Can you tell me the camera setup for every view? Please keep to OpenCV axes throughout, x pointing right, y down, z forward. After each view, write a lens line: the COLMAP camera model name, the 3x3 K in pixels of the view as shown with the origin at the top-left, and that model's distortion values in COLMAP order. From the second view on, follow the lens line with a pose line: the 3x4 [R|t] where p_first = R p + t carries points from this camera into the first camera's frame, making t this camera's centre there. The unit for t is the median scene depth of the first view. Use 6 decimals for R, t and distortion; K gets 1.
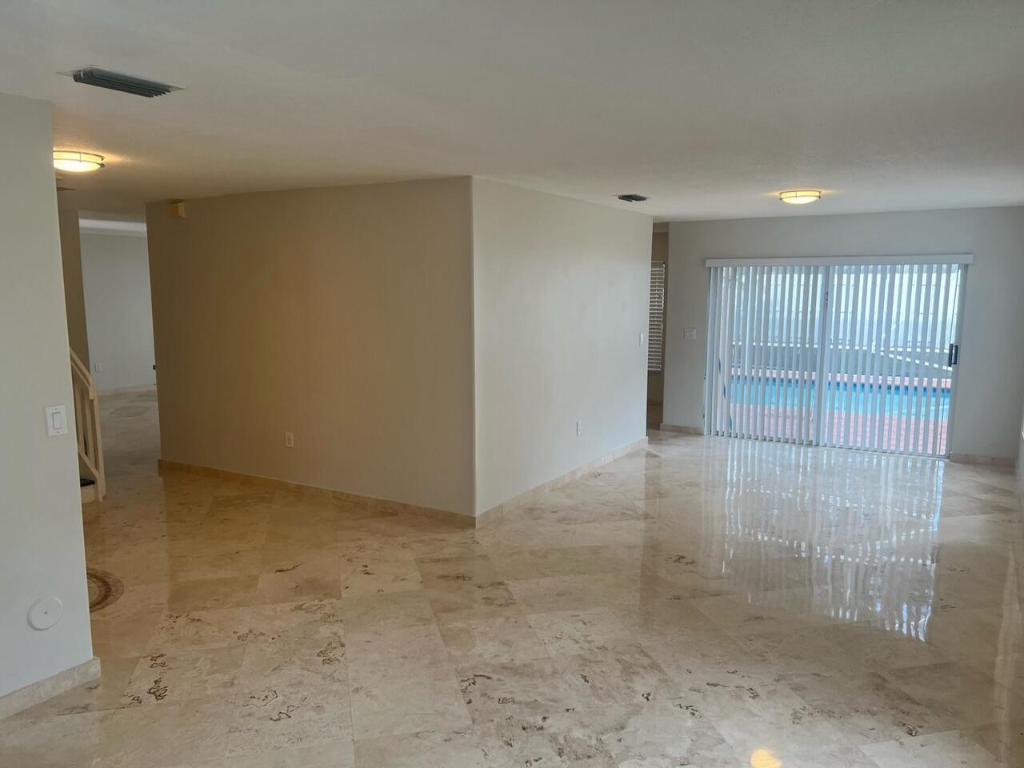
lens RADIAL K [[767.4, 0, 512.0], [0, 767.4, 384.0], [0, 0, 1]] dist [0.001882, 0.002805]
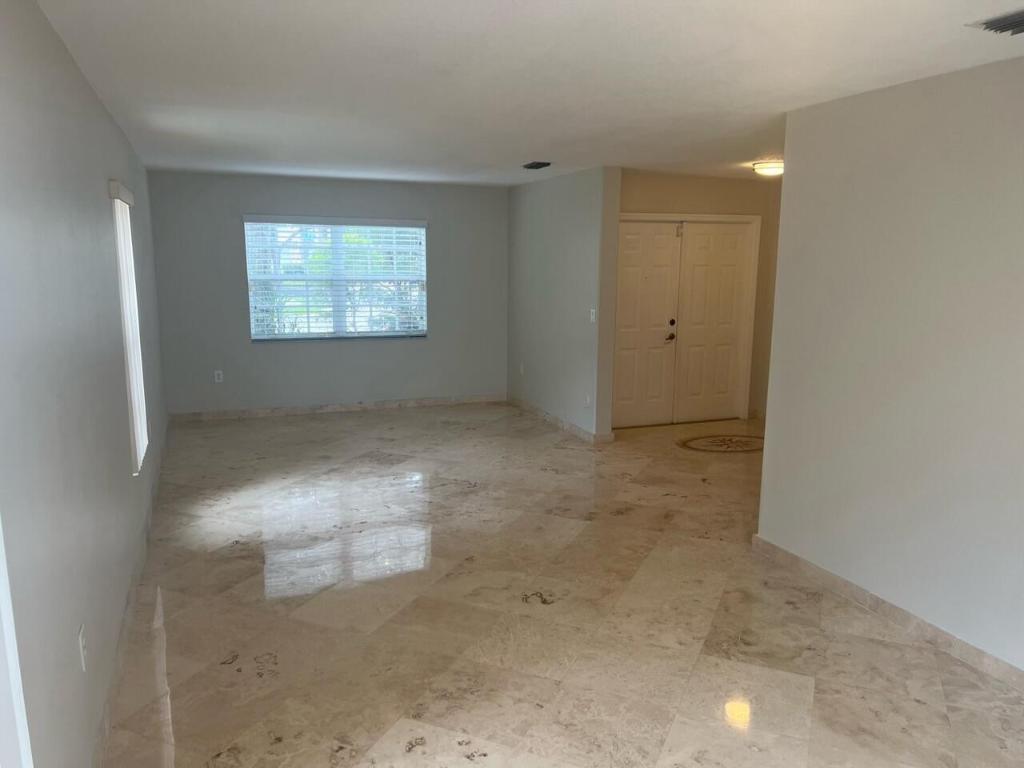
lens RADIAL K [[768.8, 0, 512.0], [0, 768.8, 384.0], [0, 0, 1]] dist [0.069347, -0.084588]
pose [[-0.603905, 0.129186, -0.786518, 0.981175], [-0.116791, 0.961785, 0.247648, -0.211555], [0.788453, 0.241414, -0.565739, 1.606675]]
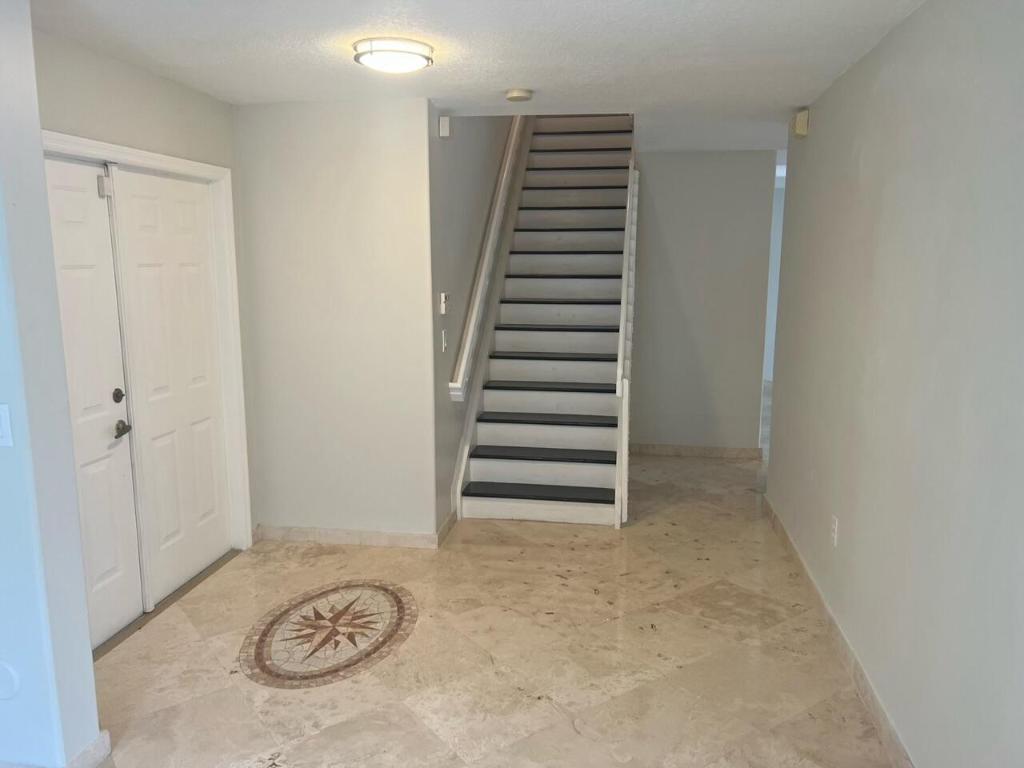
lens RADIAL K [[768.8, 0, 512.0], [0, 768.8, 384.0], [0, 0, 1]] dist [0.069347, -0.084588]
pose [[0.365967, 0.140303, -0.919991, 0.160266], [-0.117236, 0.987645, 0.103984, -0.083507], [0.923214, 0.069801, 0.377894, 0.889922]]
